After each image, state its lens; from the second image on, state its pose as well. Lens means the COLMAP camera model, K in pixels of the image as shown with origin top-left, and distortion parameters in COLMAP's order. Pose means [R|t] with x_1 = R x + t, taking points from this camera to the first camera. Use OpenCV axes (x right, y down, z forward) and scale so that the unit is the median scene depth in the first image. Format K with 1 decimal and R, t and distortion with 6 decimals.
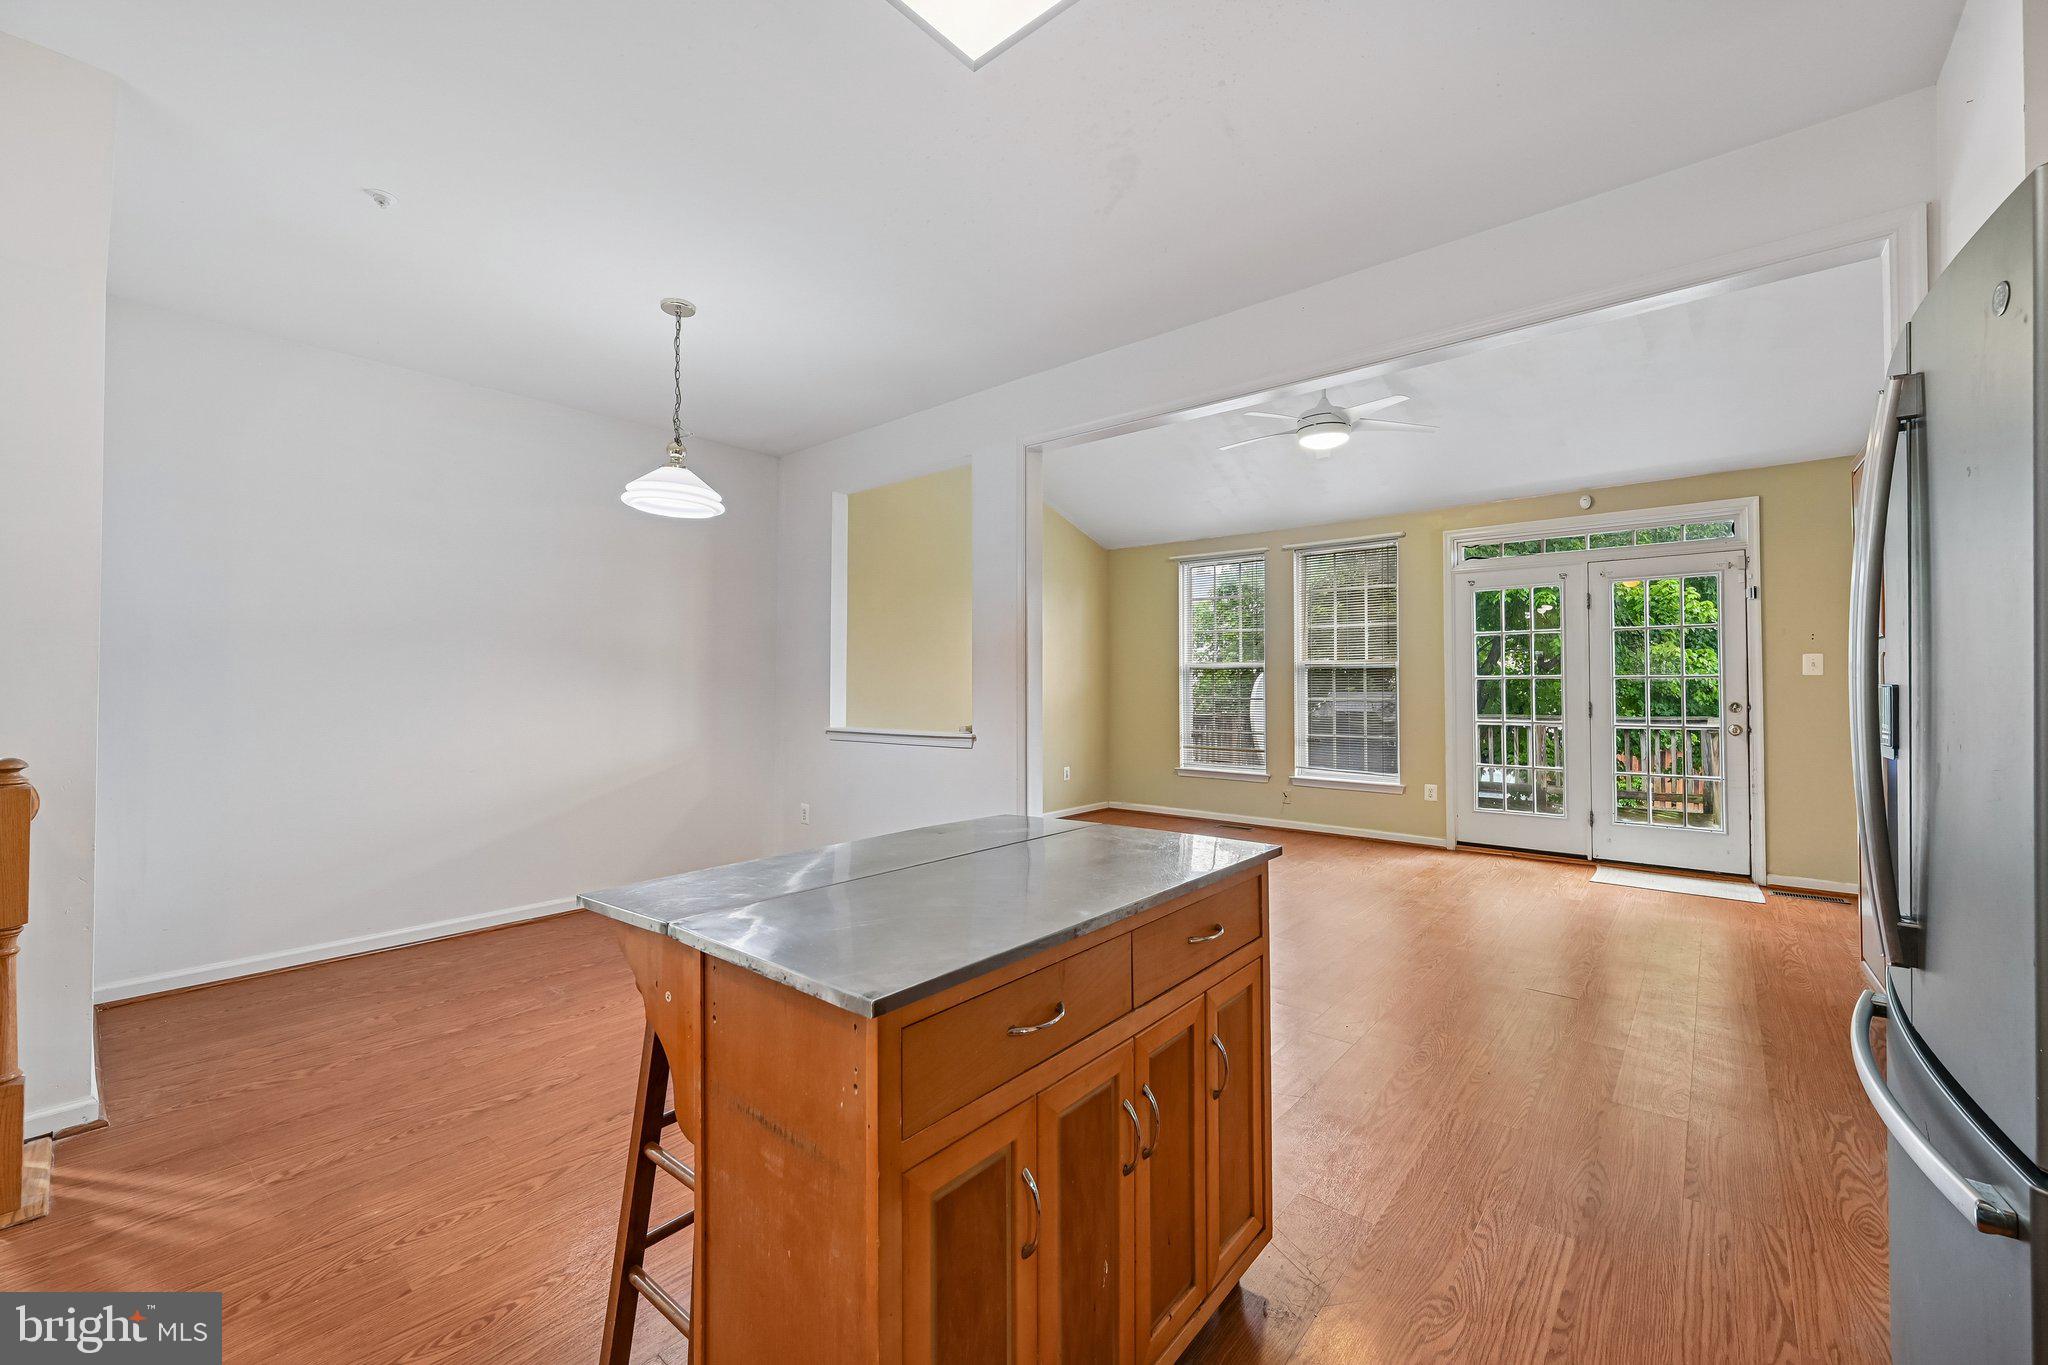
lens RADIAL K [[813.2, 0, 1039.7], [0, 813.2, 673.3], [0, 0, 1]] dist [-0.001903, -0.000398]
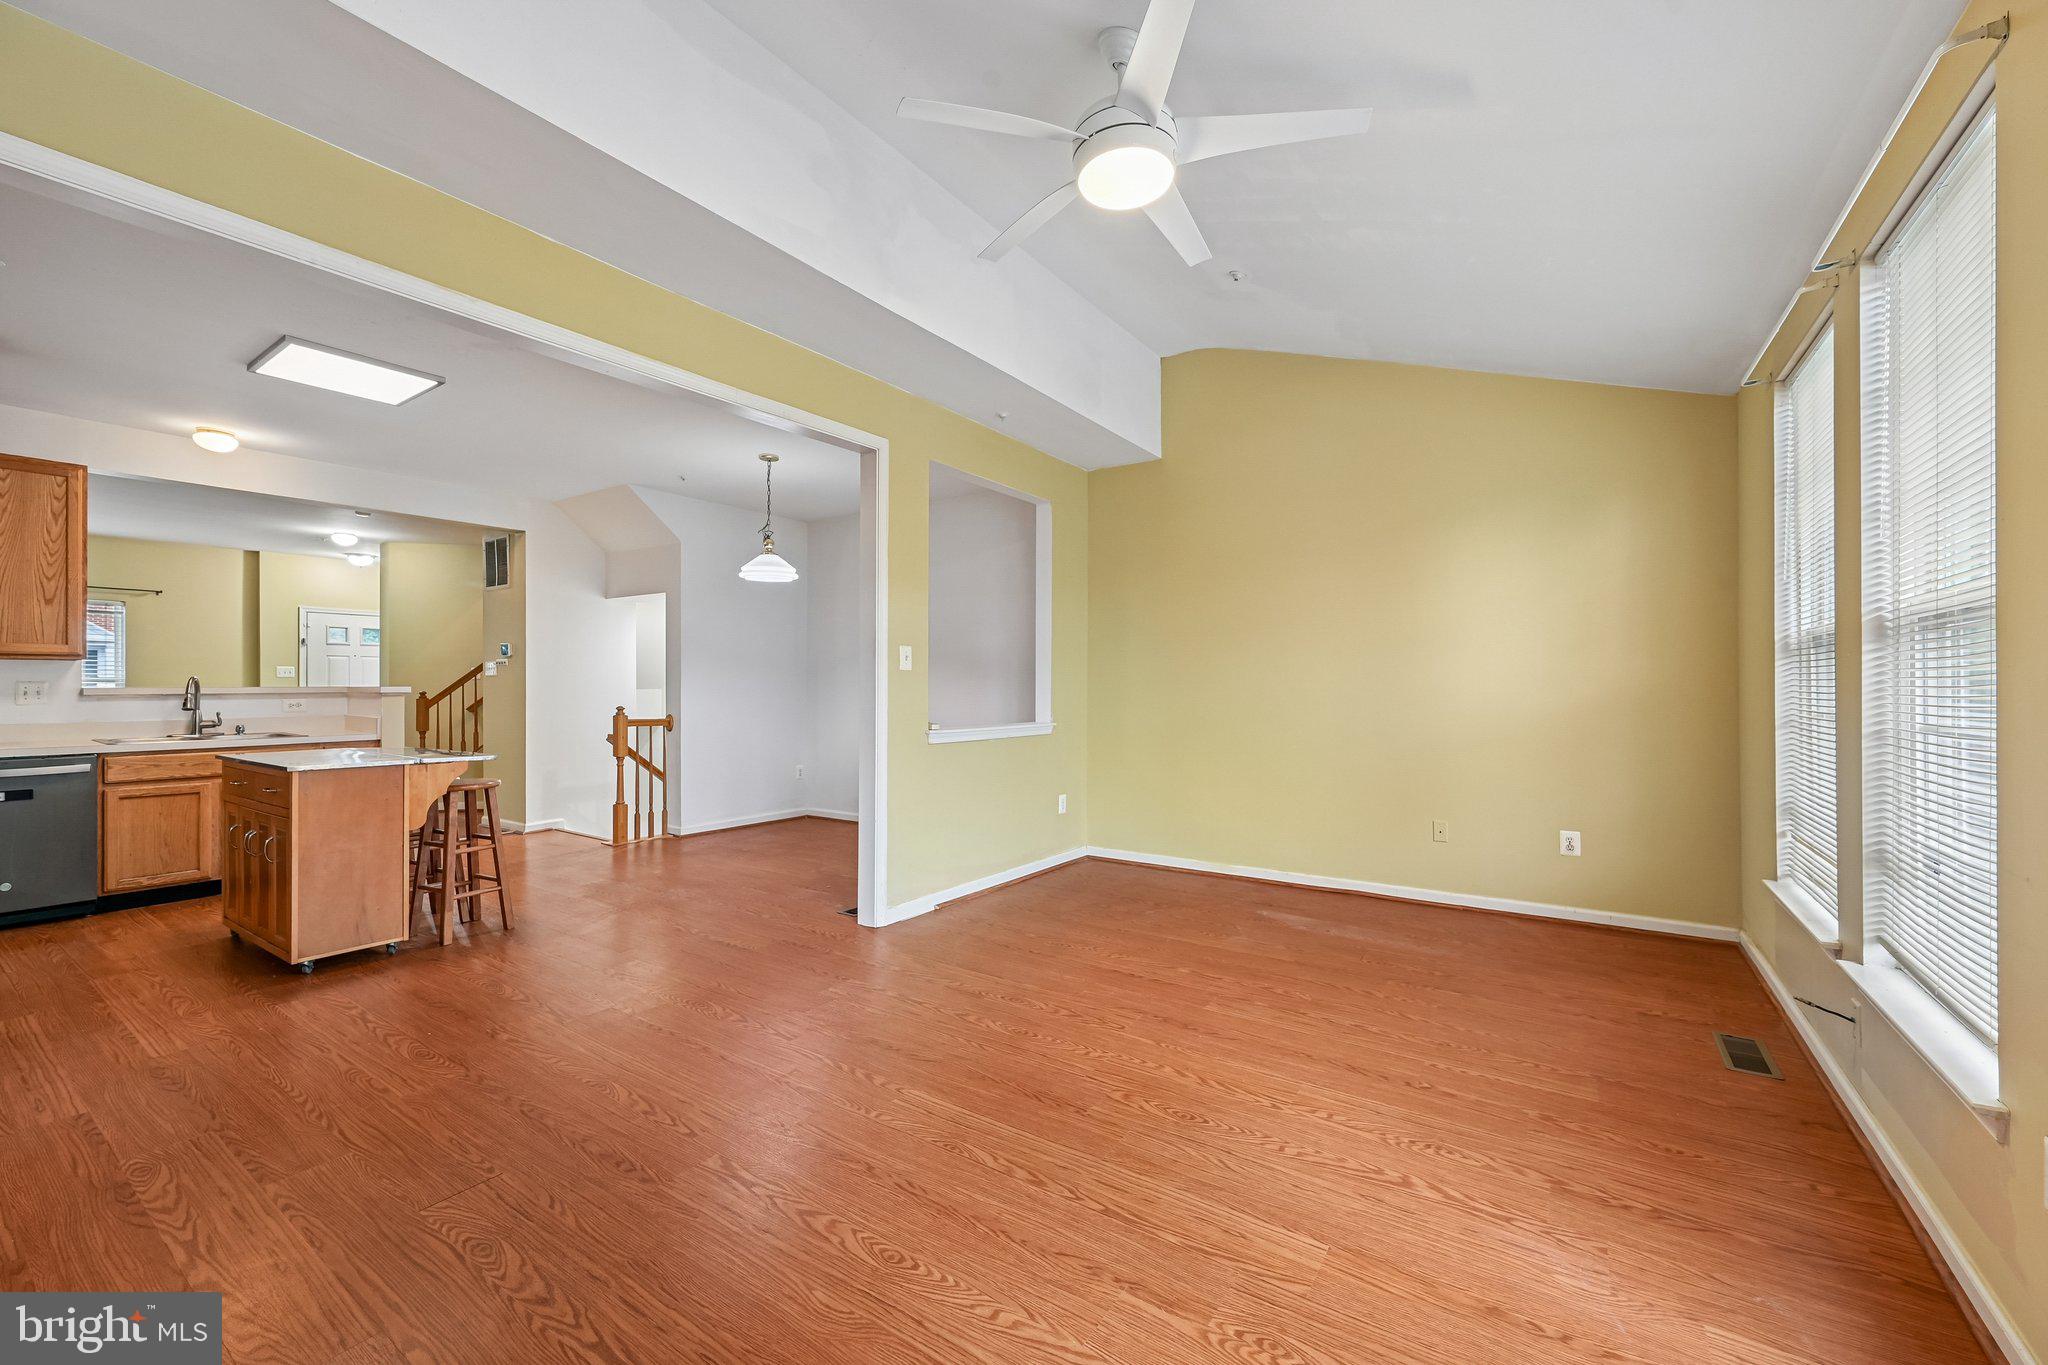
lens RADIAL K [[814.2, 0, 1024.5], [0, 814.2, 683.7], [0, 0, 1]] dist [0.000681, -0.000035]
pose [[0.096384, -0.000386, -0.995344, 0.725849], [0.015880, 0.999873, 0.001150, 0.012242], [0.995218, -0.015917, 0.096378, 0.775828]]
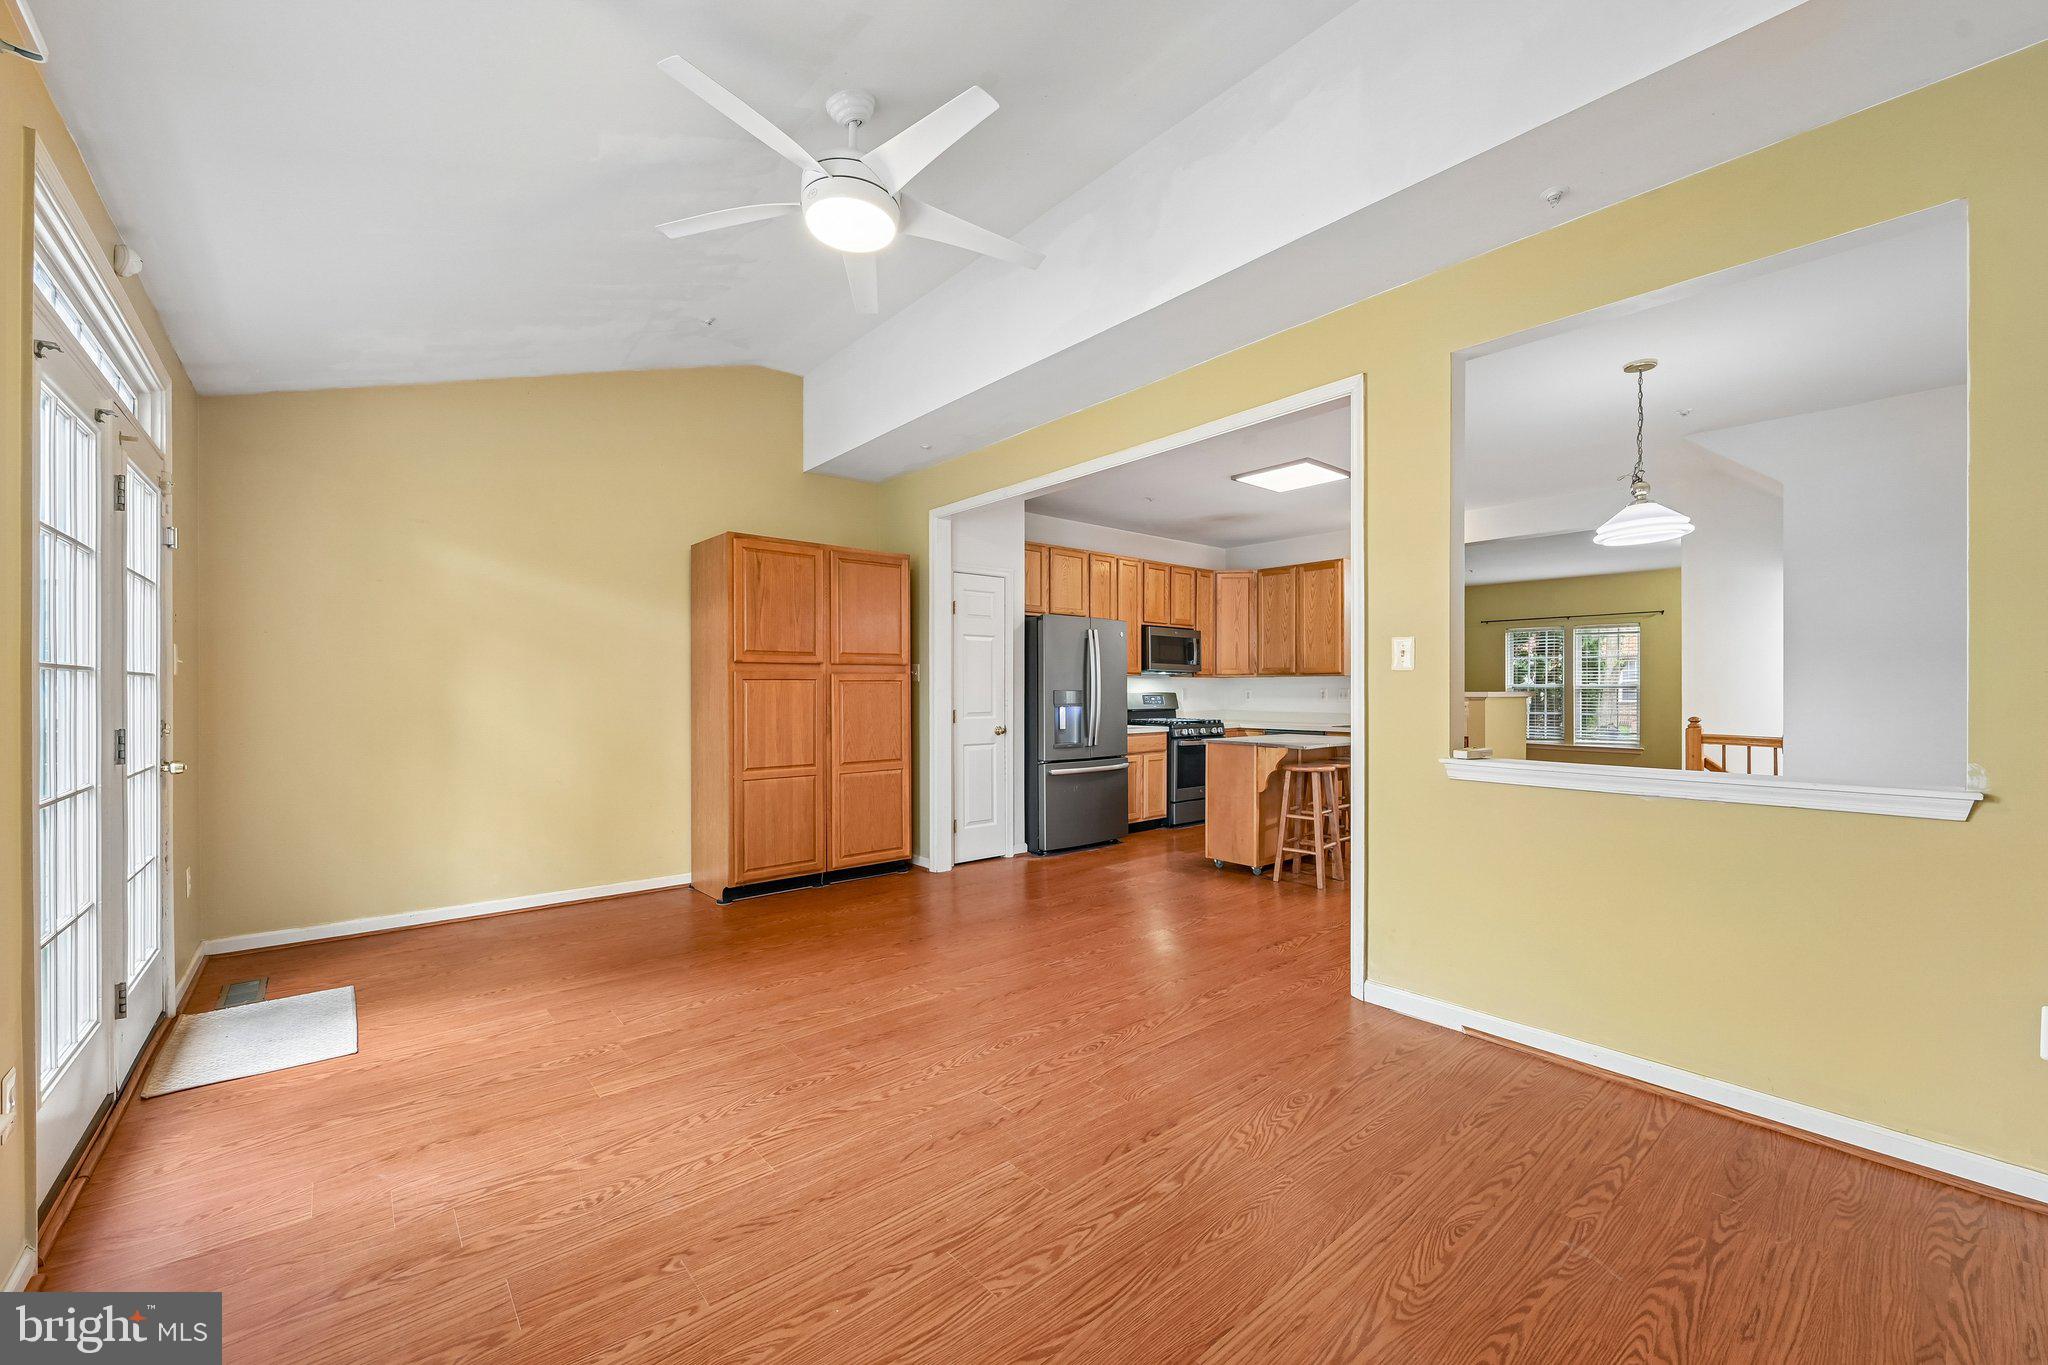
lens RADIAL K [[804.8, 0, 1036.4], [0, 804.8, 692.4], [0, 0, 1]] dist [-0.000938, -0.000119]
pose [[-0.986329, 0.002403, 0.164773, 0.127169], [0.000236, 0.999913, -0.013168, 0.020272], [-0.164790, -0.012949, -0.986244, 1.304721]]
